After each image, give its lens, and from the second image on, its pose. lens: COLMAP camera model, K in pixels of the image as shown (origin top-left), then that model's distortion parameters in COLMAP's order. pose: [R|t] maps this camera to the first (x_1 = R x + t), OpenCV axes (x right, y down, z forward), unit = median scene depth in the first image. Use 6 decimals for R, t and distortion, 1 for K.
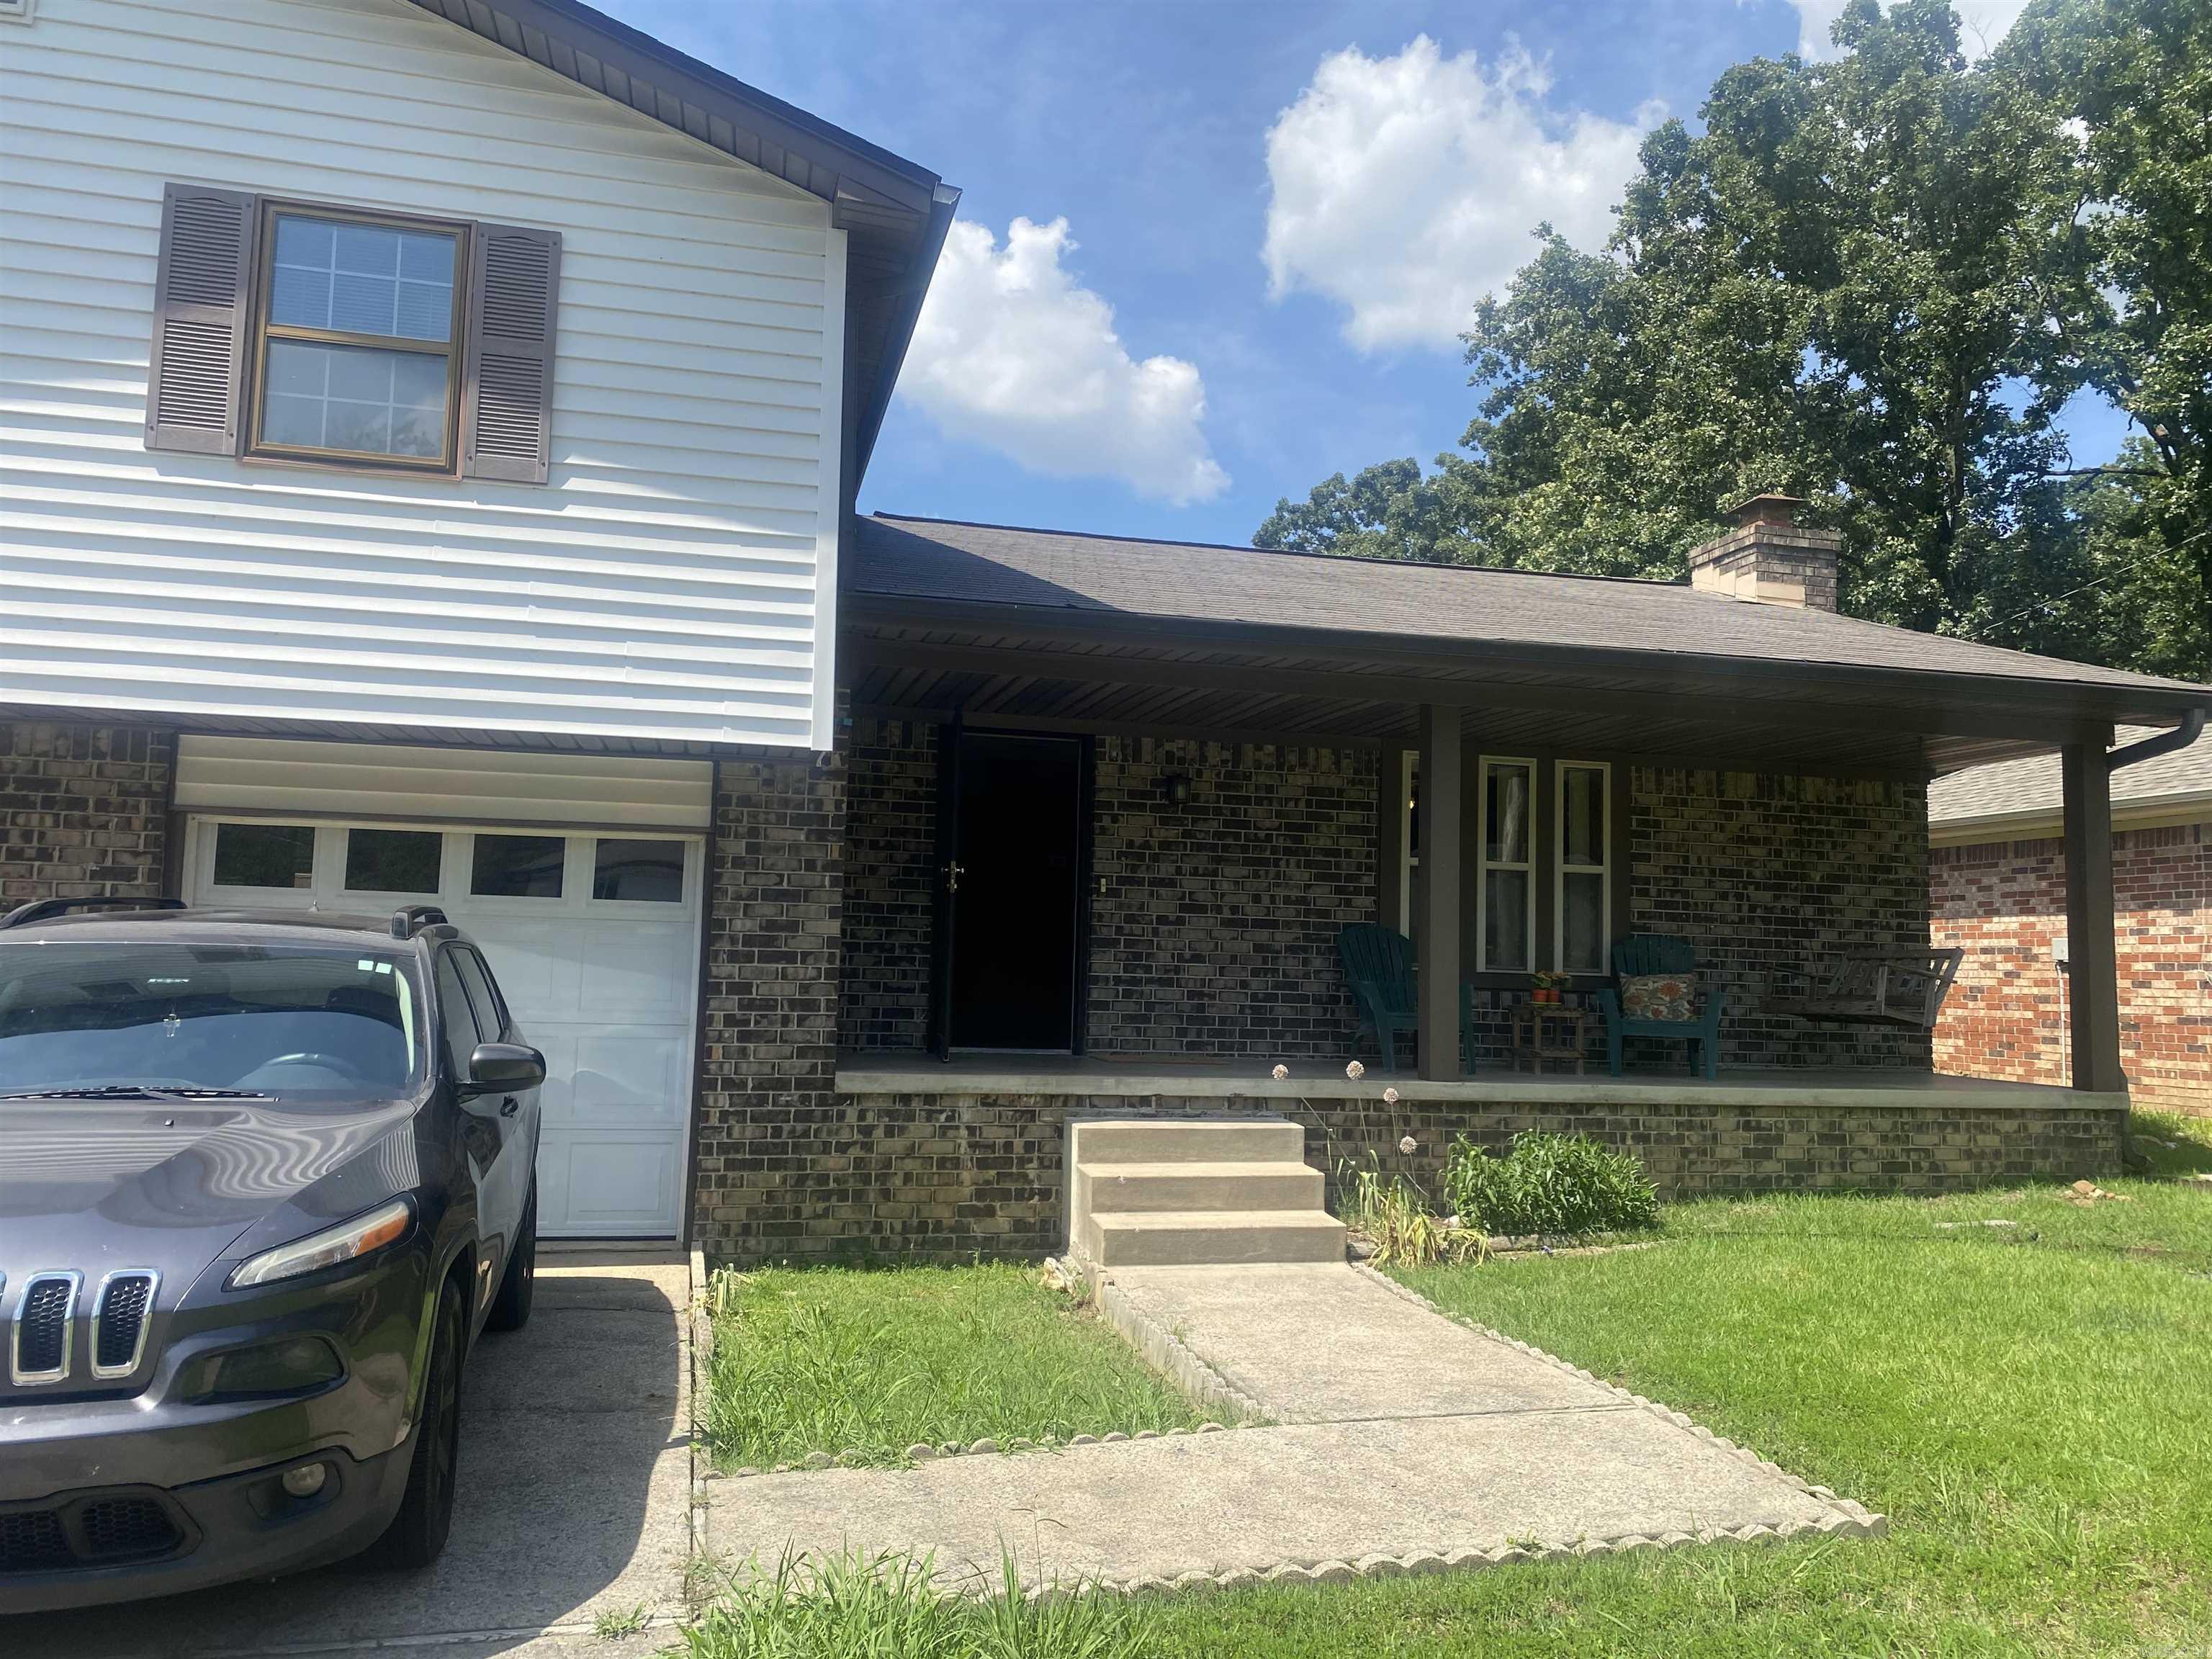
lens RADIAL K [[1564.8, 0, 1149.0], [0, 1564.8, 822.6], [0, 0, 1]] dist [0.102619, -0.147021]
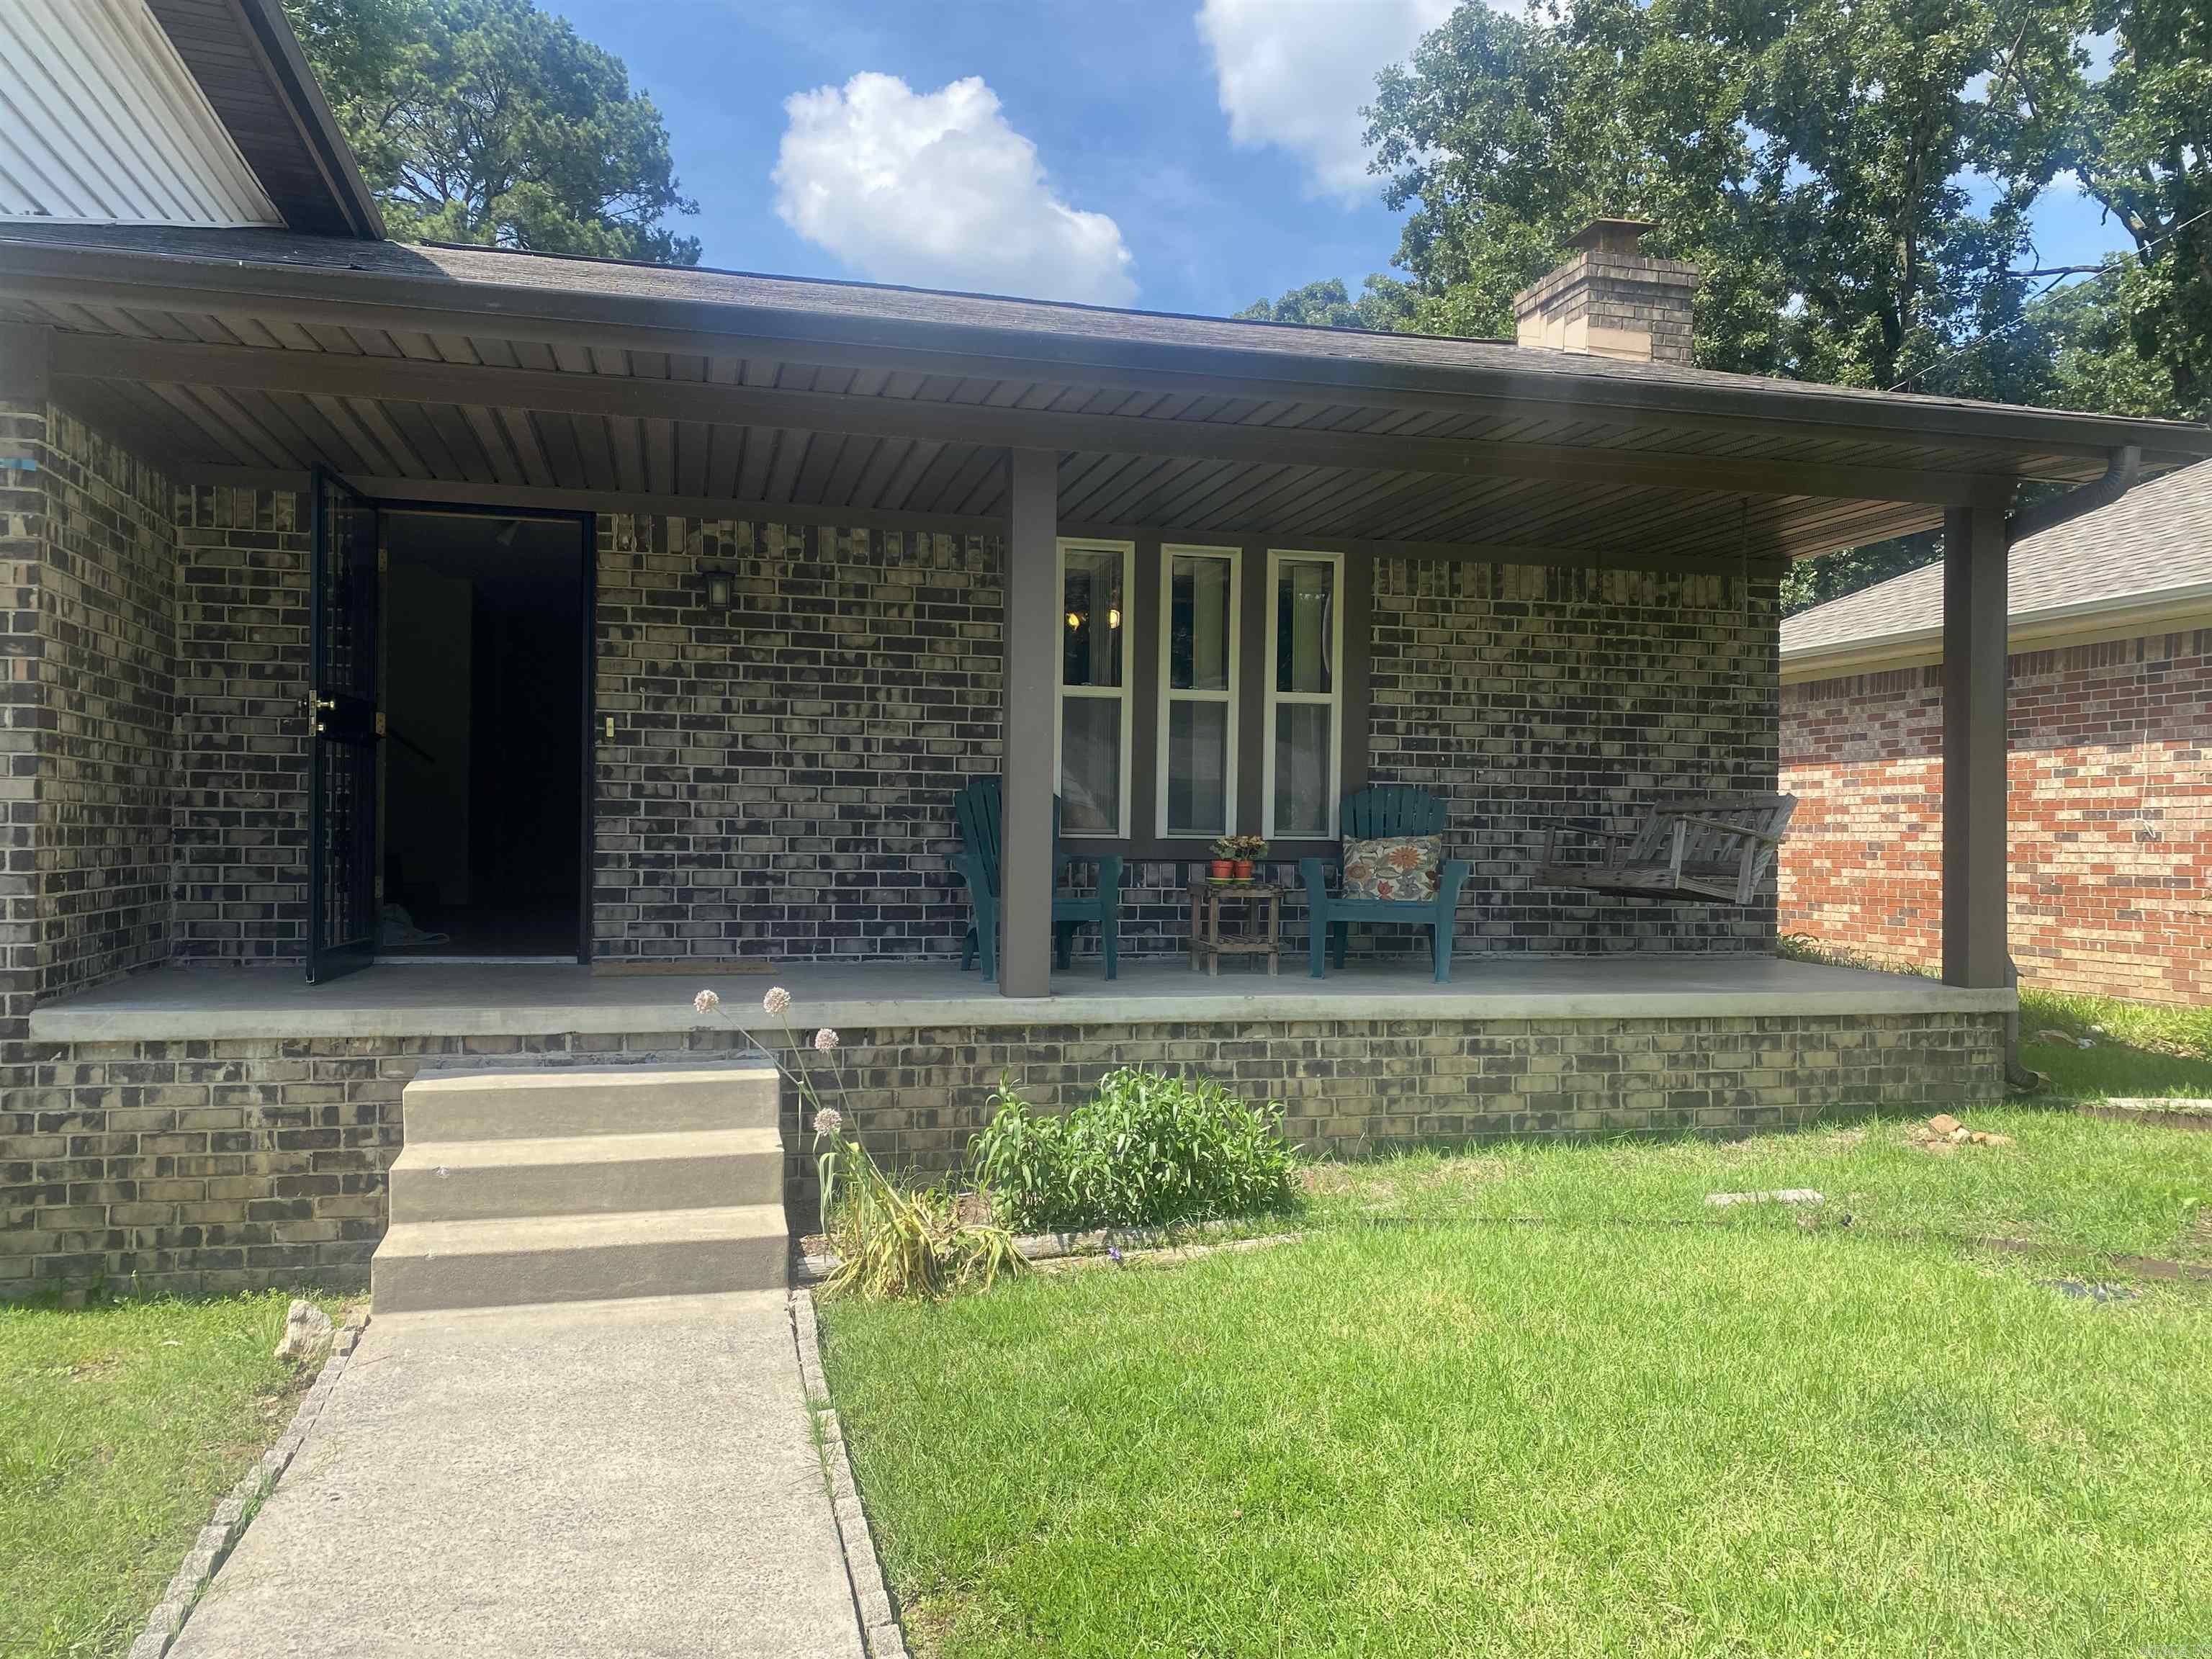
lens RADIAL K [[1564.8, 0, 1149.0], [0, 1564.8, 822.6], [0, 0, 1]] dist [0.102619, -0.147021]
pose [[0.999800, -0.015840, 0.012201, 0.199572], [0.014753, 0.996311, 0.084540, 0.025488], [-0.013495, -0.084343, 0.996345, 0.270932]]
